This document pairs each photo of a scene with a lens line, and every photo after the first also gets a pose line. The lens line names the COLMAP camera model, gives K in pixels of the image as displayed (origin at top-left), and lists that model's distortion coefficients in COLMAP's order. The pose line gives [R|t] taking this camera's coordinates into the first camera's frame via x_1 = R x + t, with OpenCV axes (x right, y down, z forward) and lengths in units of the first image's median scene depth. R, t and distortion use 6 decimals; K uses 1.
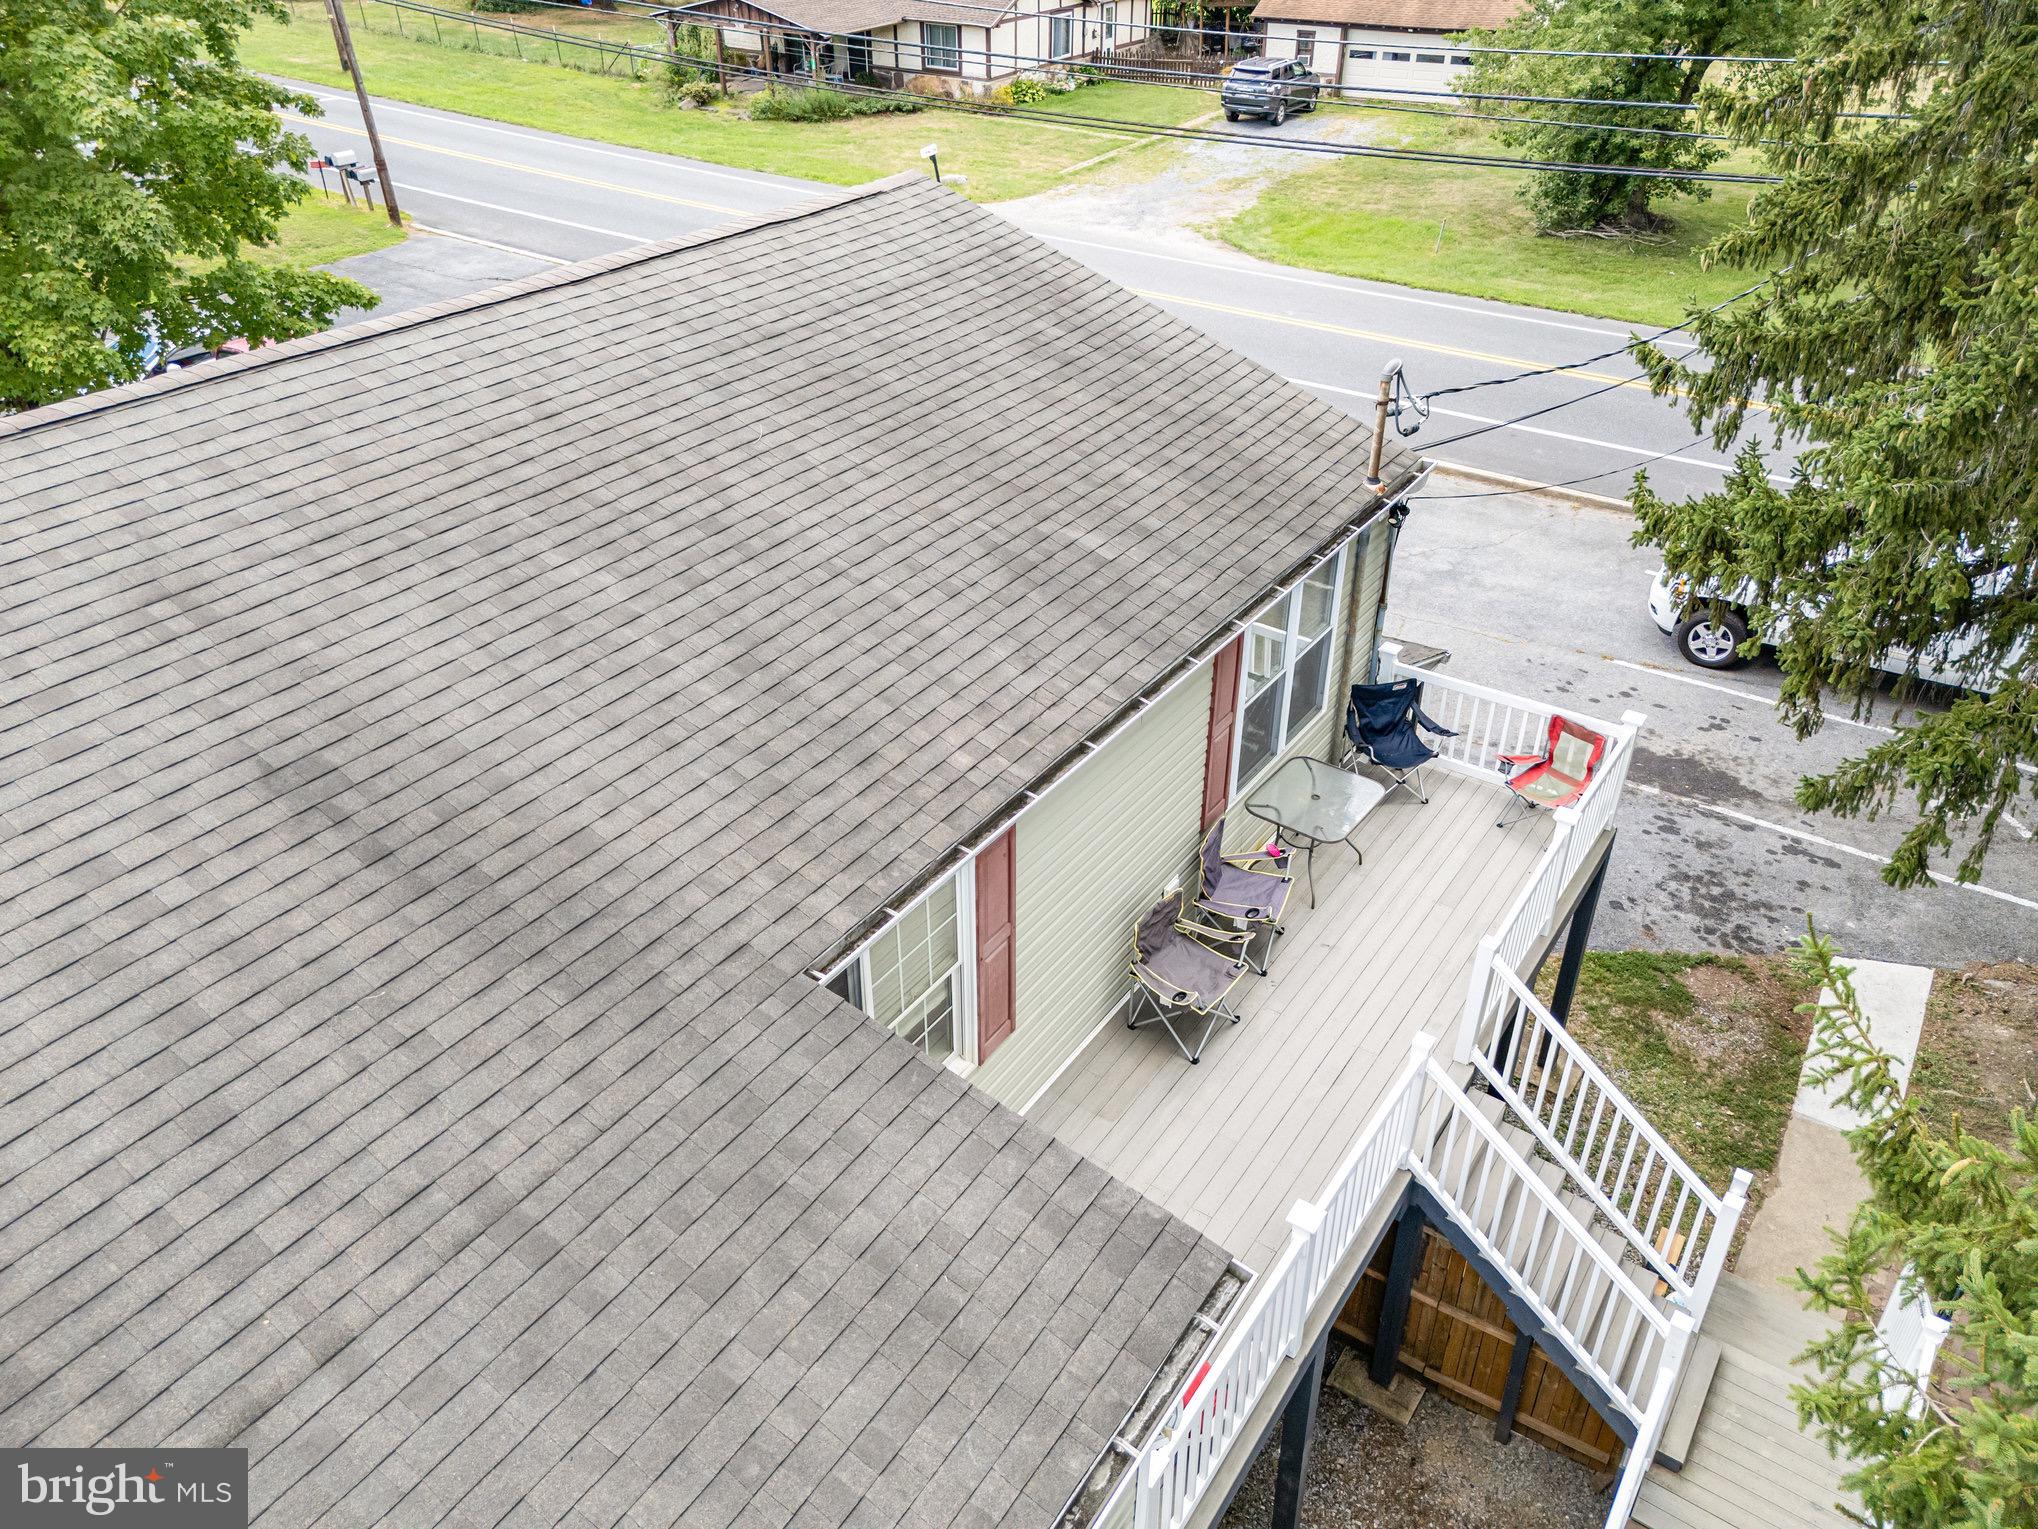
lens RADIAL K [[1508.9, 0, 1020.5], [0, 1508.9, 765.0], [0, 0, 1]] dist [0.107676, -0.070180]
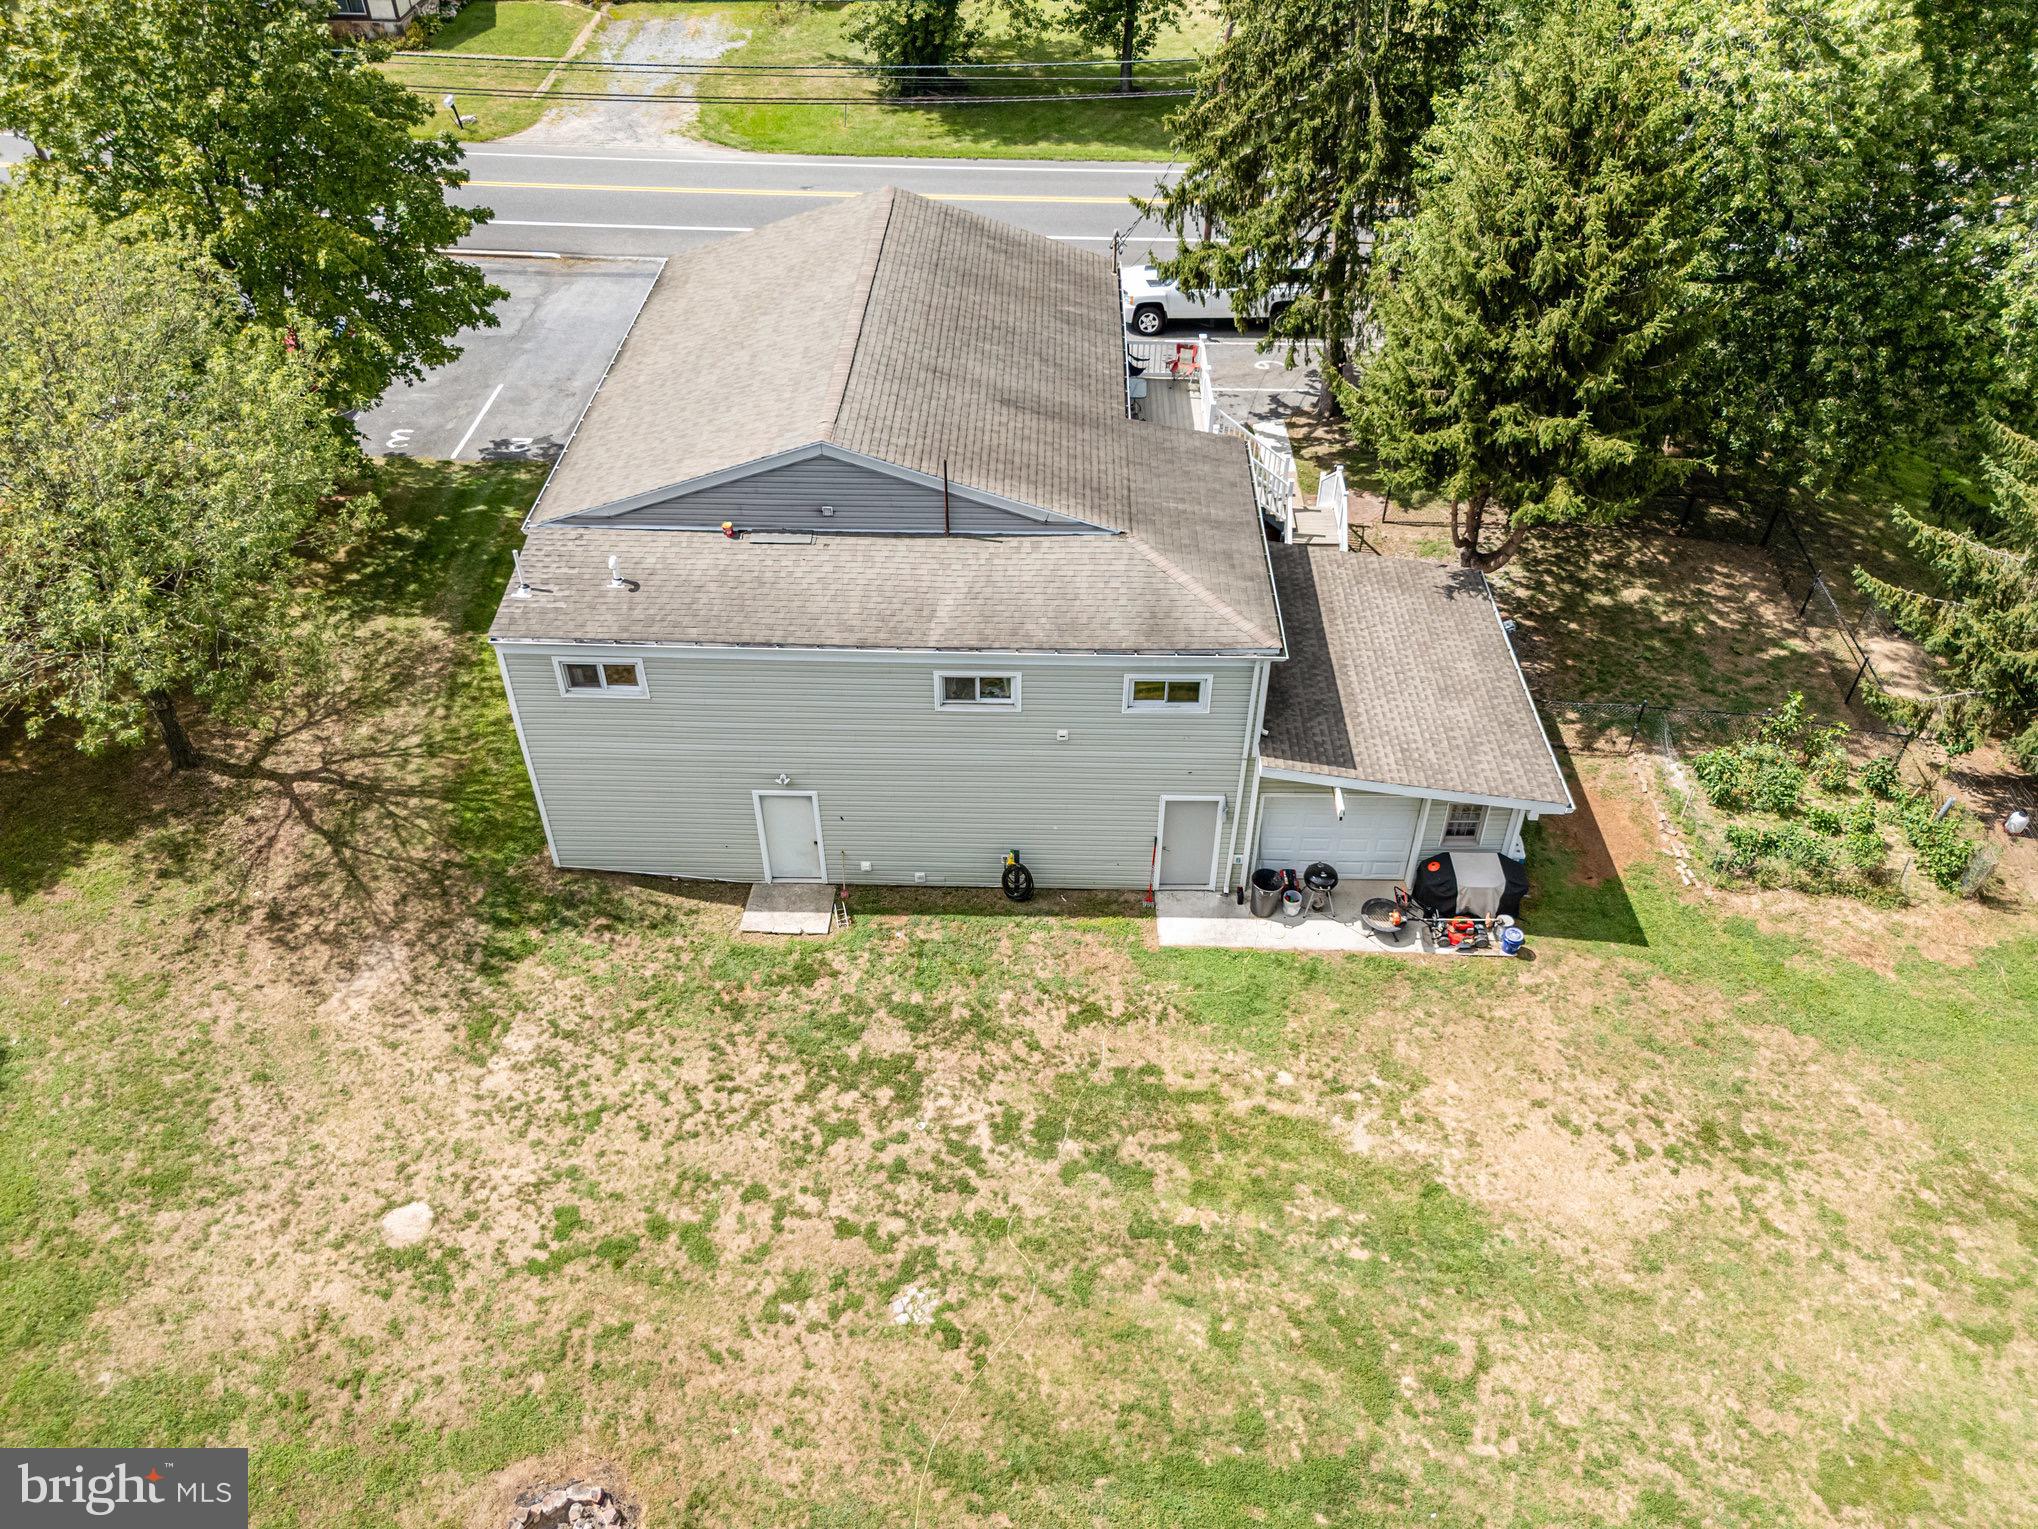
lens RADIAL K [[1508.9, 0, 1020.5], [0, 1508.9, 765.0], [0, 0, 1]] dist [0.107676, -0.070180]
pose [[0.847053, -0.335580, 0.412173, -1.269005], [0.283667, 0.941229, 0.183361, 0.097535], [-0.449482, -0.038397, 0.892464, -1.366571]]
